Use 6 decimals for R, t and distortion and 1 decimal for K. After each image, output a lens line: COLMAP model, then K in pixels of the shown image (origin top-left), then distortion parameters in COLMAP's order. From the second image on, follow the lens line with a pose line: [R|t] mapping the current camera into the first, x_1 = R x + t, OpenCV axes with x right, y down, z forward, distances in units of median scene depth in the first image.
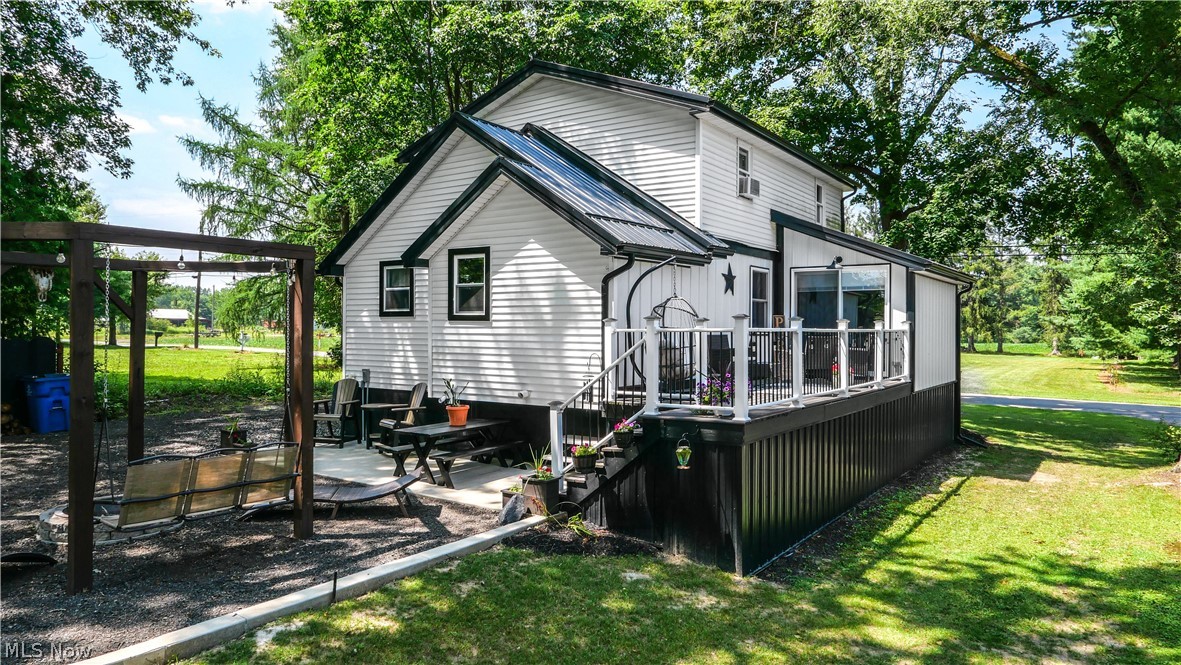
lens RADIAL K [[784.3, 0, 576.0], [0, 784.3, 332.8], [0, 0, 1]] dist [-0.009372, 0.000111]
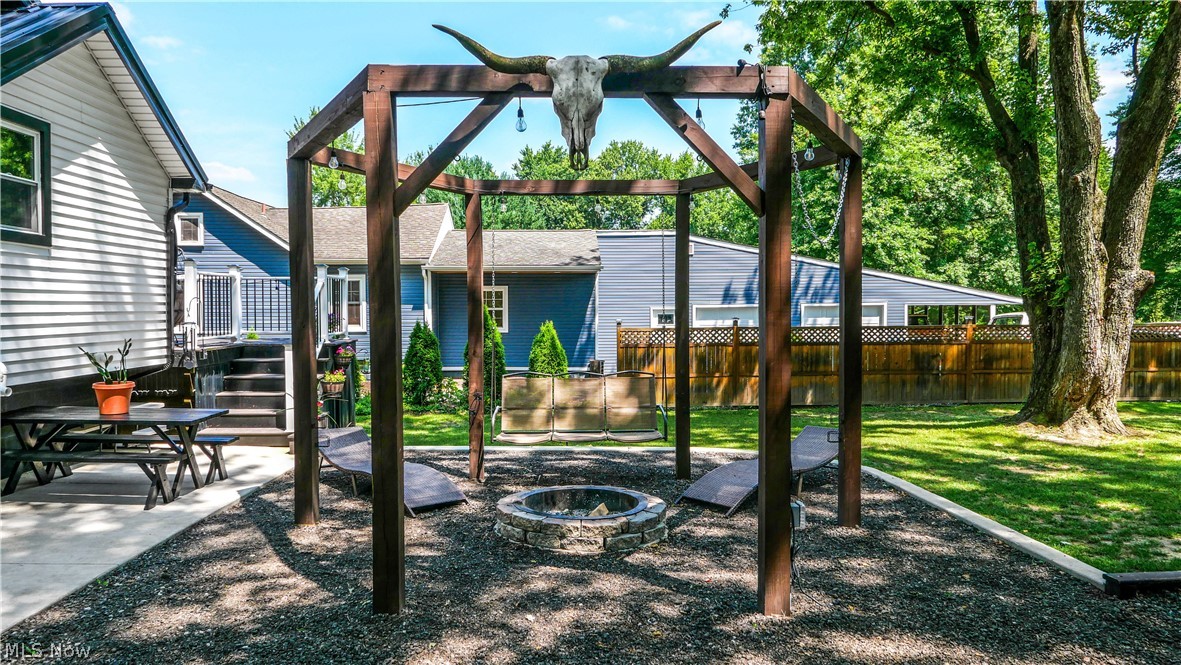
lens RADIAL K [[784.3, 0, 576.0], [0, 784.3, 332.8], [0, 0, 1]] dist [-0.009372, 0.000111]
pose [[-0.605871, -0.032630, 0.794894, -0.841799], [-0.002598, 0.999234, 0.039038, 0.026511], [-0.795559, 0.021587, -0.605492, 1.045504]]
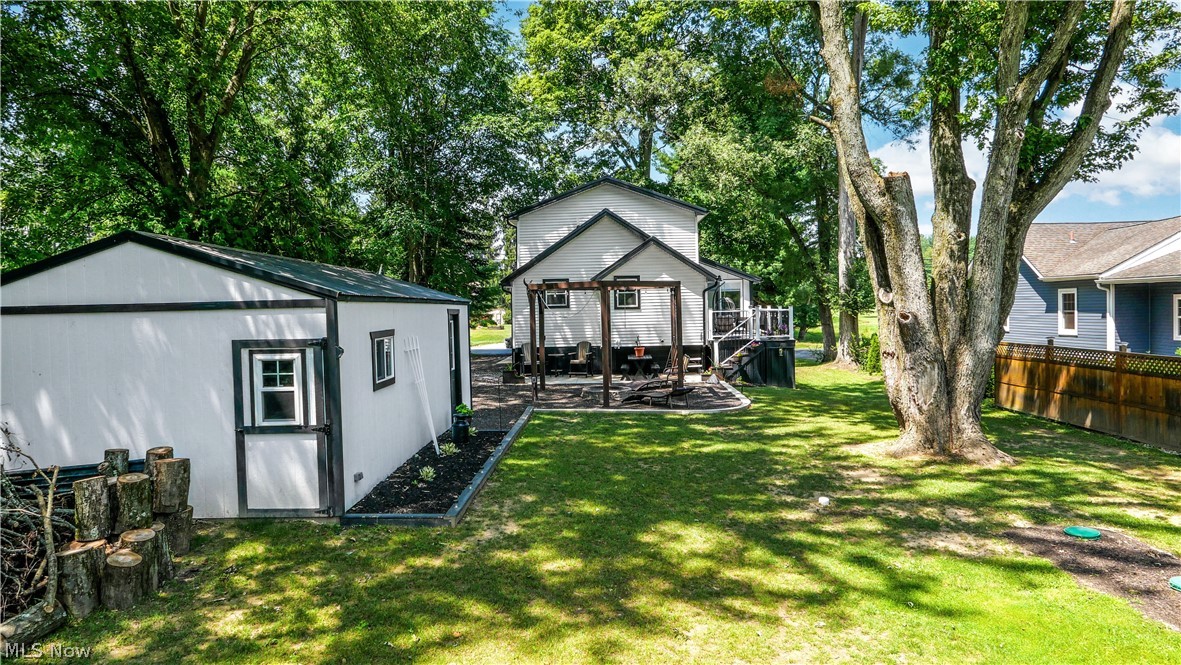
lens RADIAL K [[784.3, 0, 576.0], [0, 784.3, 332.8], [0, 0, 1]] dist [-0.009372, 0.000111]
pose [[0.840031, -0.044807, 0.540684, -1.457551], [0.030045, 0.998896, 0.036101, -0.033880], [-0.541705, -0.014081, 0.840451, -0.752946]]
